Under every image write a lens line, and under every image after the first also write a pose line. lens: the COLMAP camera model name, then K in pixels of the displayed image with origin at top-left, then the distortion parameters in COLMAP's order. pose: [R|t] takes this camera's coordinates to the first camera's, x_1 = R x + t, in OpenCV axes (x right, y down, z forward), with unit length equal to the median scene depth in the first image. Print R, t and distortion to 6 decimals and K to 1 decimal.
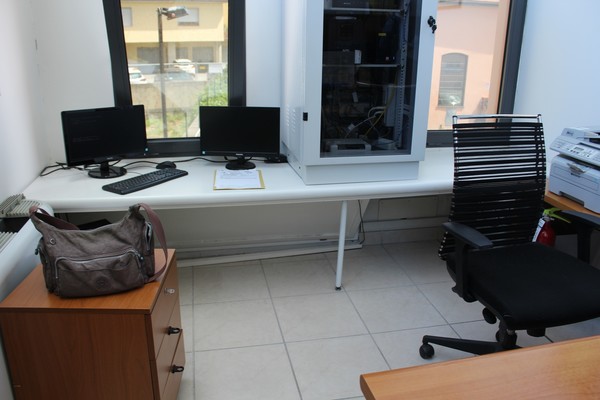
lens RADIAL K [[499.0, 0, 296.7], [0, 499.0, 199.2], [0, 0, 1]] dist [-0.166427, 0.142042]
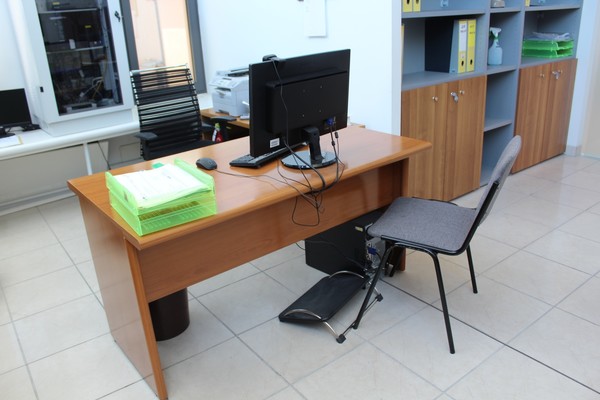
lens RADIAL K [[499.0, 0, 296.7], [0, 499.0, 199.2], [0, 0, 1]] dist [-0.166427, 0.142042]
pose [[0.896923, -0.214744, 0.386541, 0.069146], [0.201440, 0.976614, 0.075143, 0.176185], [-0.393637, 0.010468, 0.919206, -0.533123]]
